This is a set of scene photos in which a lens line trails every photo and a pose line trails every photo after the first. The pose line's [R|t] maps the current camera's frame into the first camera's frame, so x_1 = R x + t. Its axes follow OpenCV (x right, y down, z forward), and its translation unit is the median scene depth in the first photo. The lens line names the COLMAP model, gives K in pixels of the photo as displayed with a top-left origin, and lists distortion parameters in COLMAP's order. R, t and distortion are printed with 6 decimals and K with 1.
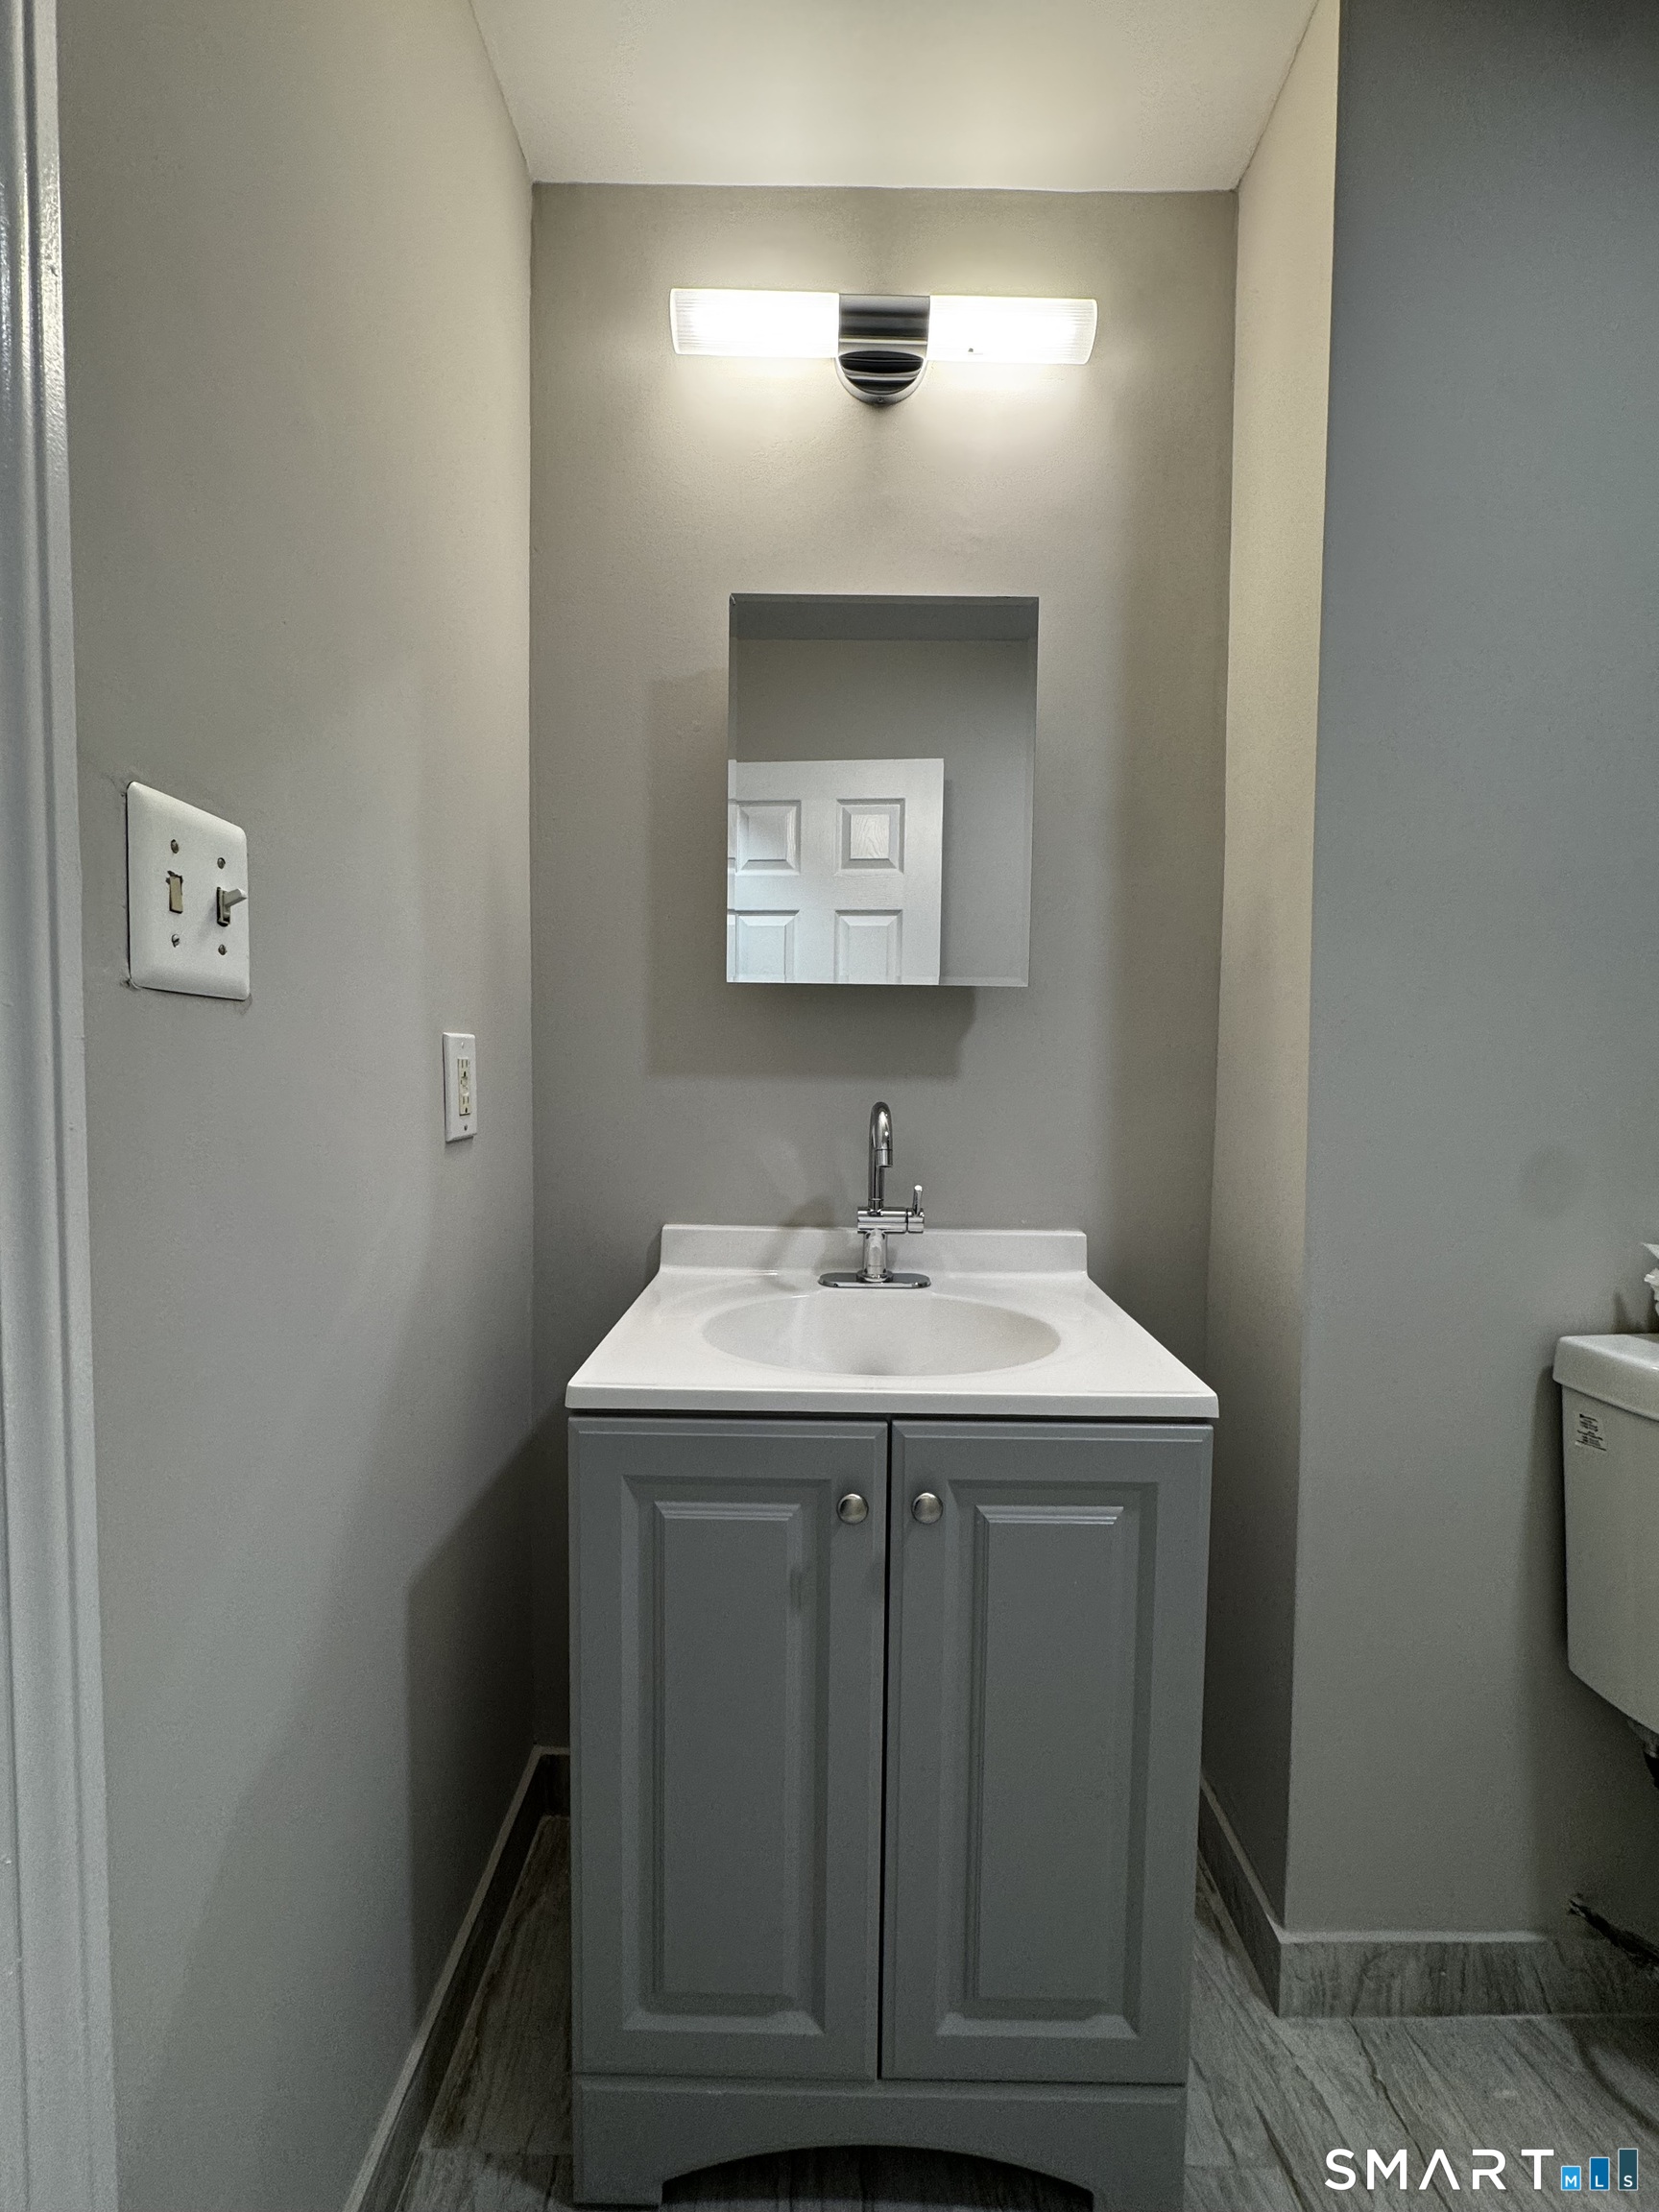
lens RADIAL K [[883.1, 0, 829.4], [0, 883.1, 1100.7], [0, 0, 1]] dist [-0.004129, 0.000480]
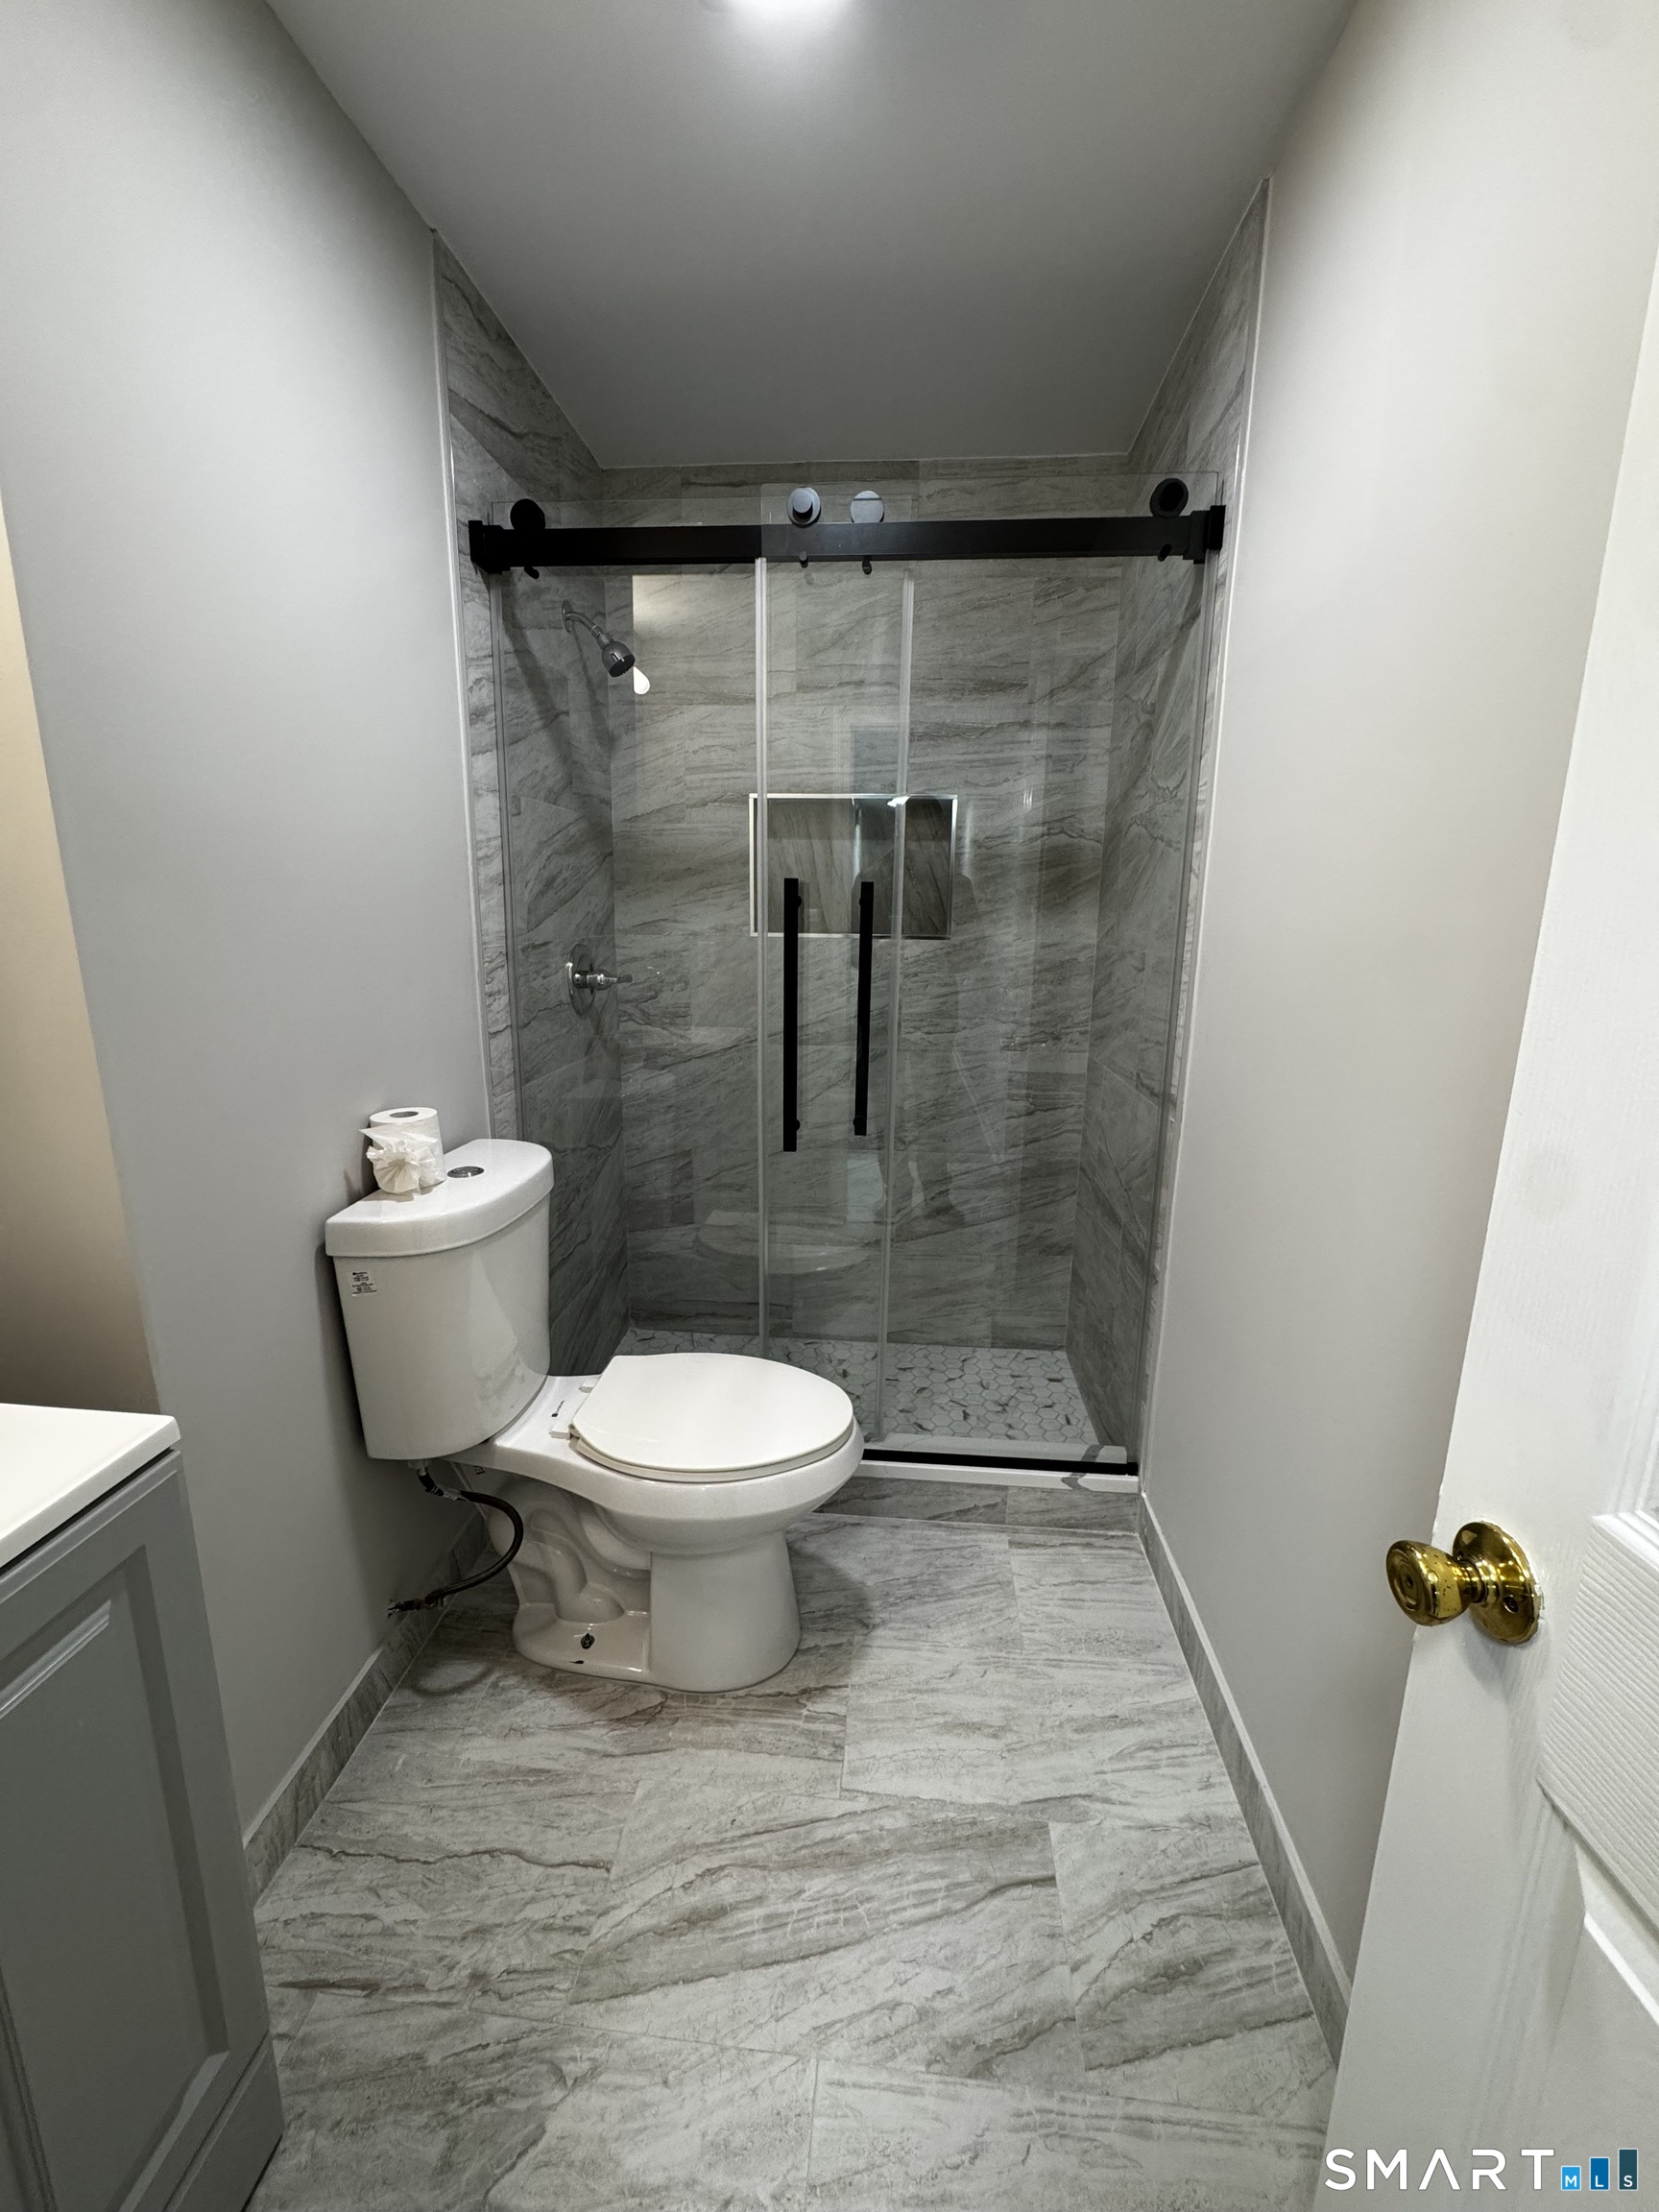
lens RADIAL K [[880.7, 0, 830.7], [0, 880.7, 1101.5], [0, 0, 1]] dist [-0.004158, 0.000624]
pose [[0.086988, -0.218226, 0.972014, -0.263804], [0.037865, 0.975731, 0.215672, -0.131374], [-0.995489, 0.018045, 0.093140, 0.187451]]
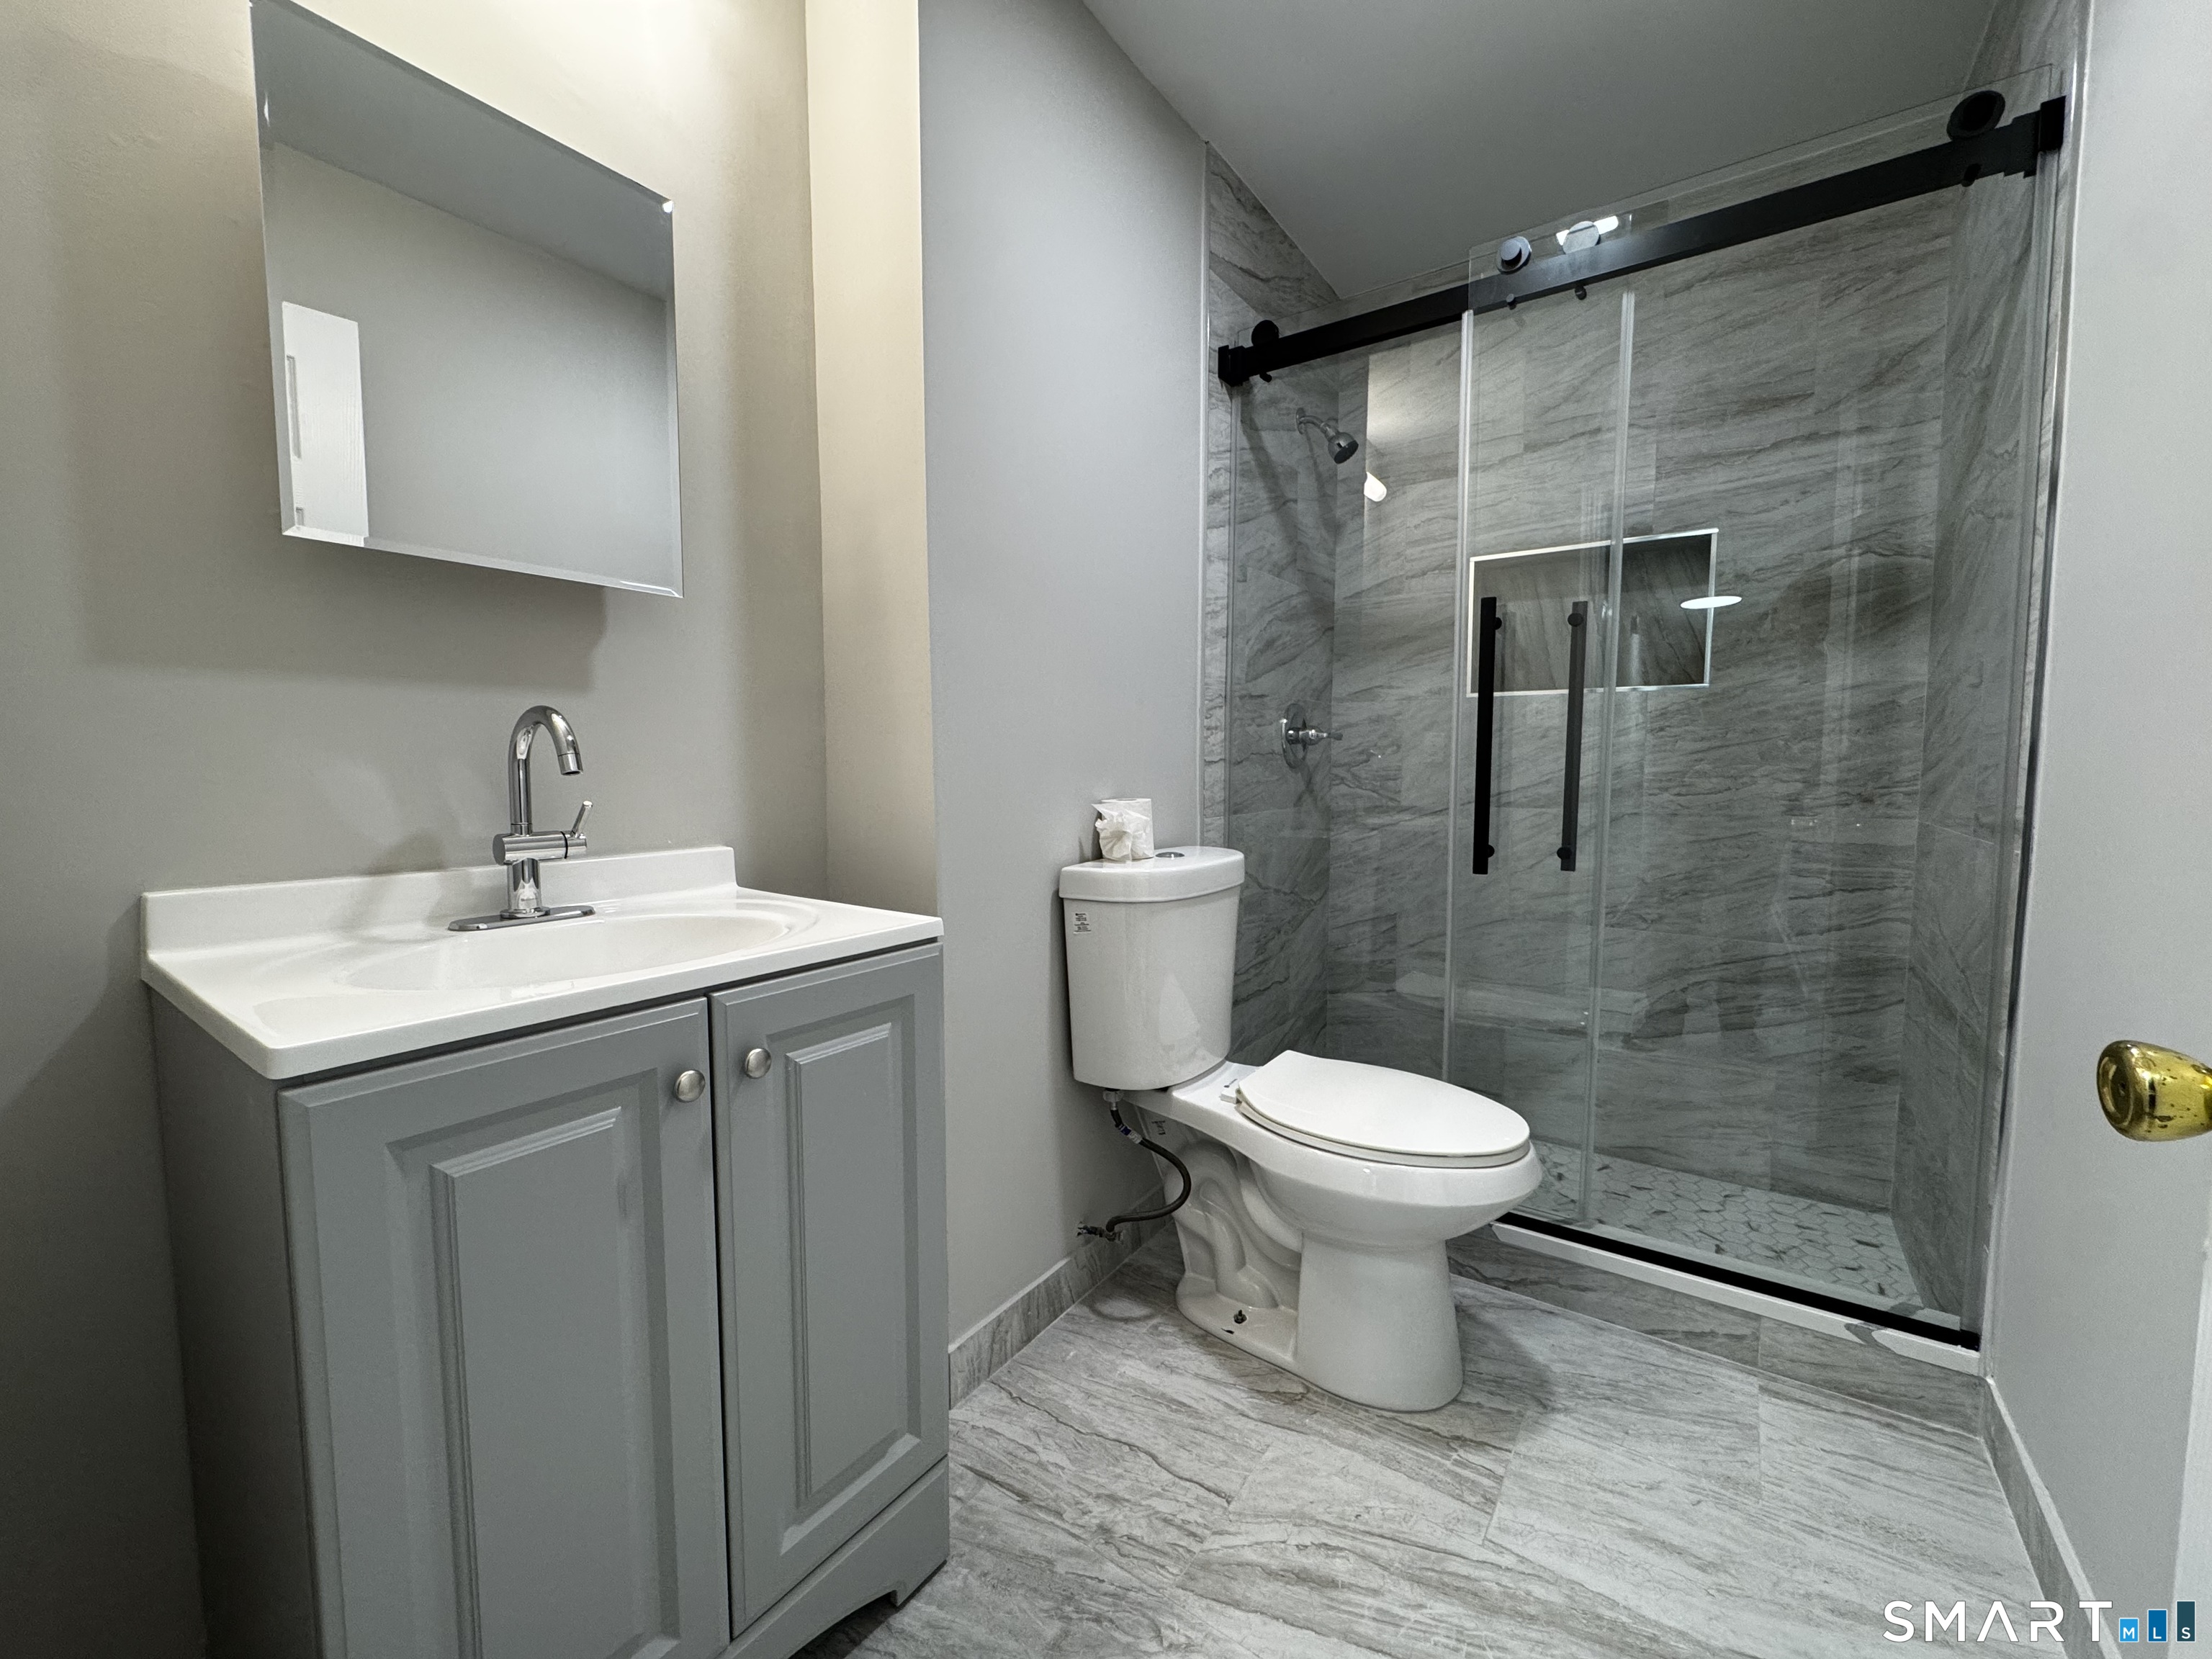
lens RADIAL K [[883.1, 0, 1103.3], [0, 883.1, 827.3], [0, 0, 1]] dist [-0.004129, 0.000480]
pose [[0.576278, -0.072843, 0.814001, -0.391106], [0.049187, 0.997306, 0.054425, 0.116195], [-0.815772, 0.008674, 0.578309, 0.042495]]
